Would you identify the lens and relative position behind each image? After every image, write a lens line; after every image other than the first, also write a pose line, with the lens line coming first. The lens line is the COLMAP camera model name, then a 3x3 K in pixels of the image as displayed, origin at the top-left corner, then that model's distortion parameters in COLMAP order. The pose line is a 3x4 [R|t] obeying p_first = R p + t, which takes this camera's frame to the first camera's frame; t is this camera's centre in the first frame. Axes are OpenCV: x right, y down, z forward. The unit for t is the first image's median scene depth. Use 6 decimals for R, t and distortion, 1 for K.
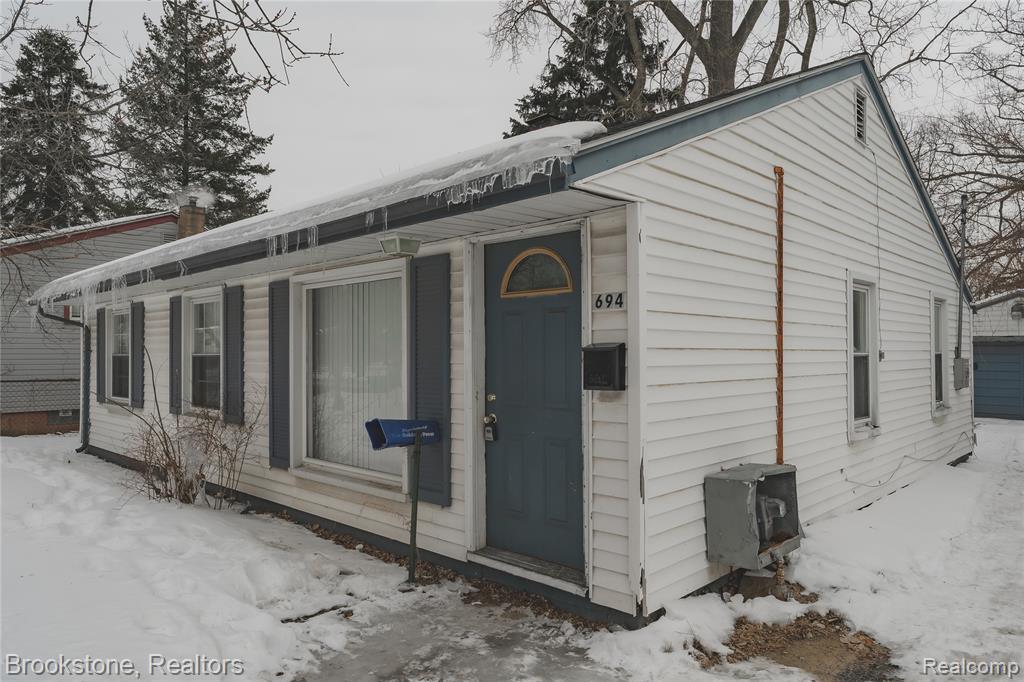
lens RADIAL K [[673.5, 0, 510.4], [0, 673.5, 342.4], [0, 0, 1]] dist [0.007990, 0.005234]
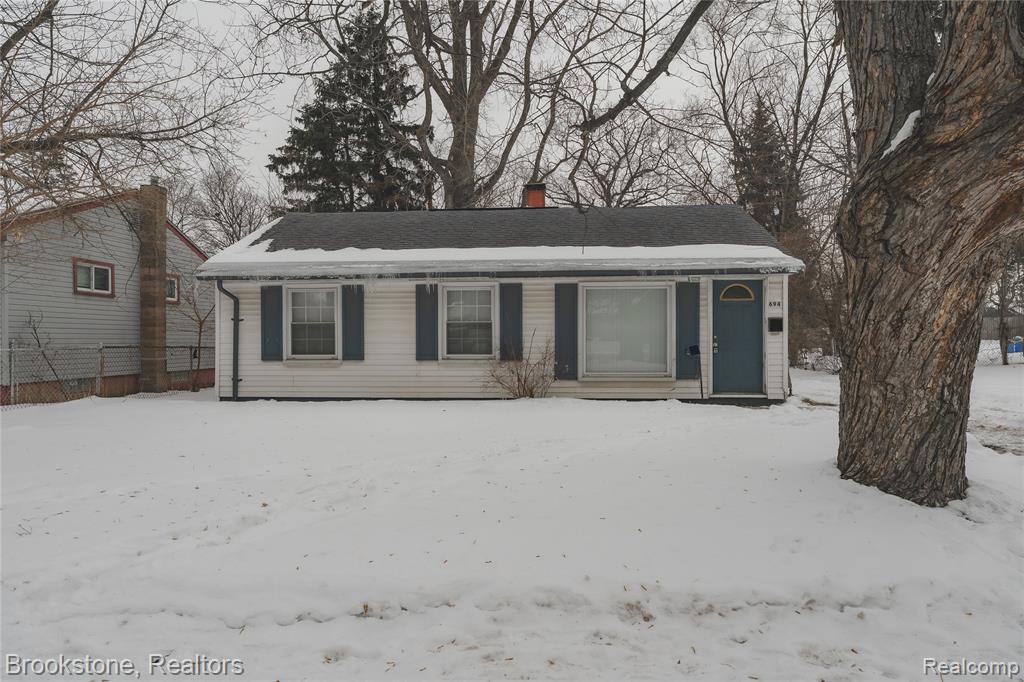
lens RADIAL K [[673.5, 0, 509.5], [0, 673.5, 341.7], [0, 0, 1]] dist [0.007990, 0.005234]
pose [[0.783432, -0.003377, 0.621468, -1.634835], [-0.009375, 0.999807, 0.017252, 0.042880], [-0.621407, -0.019342, 0.783249, -0.419100]]
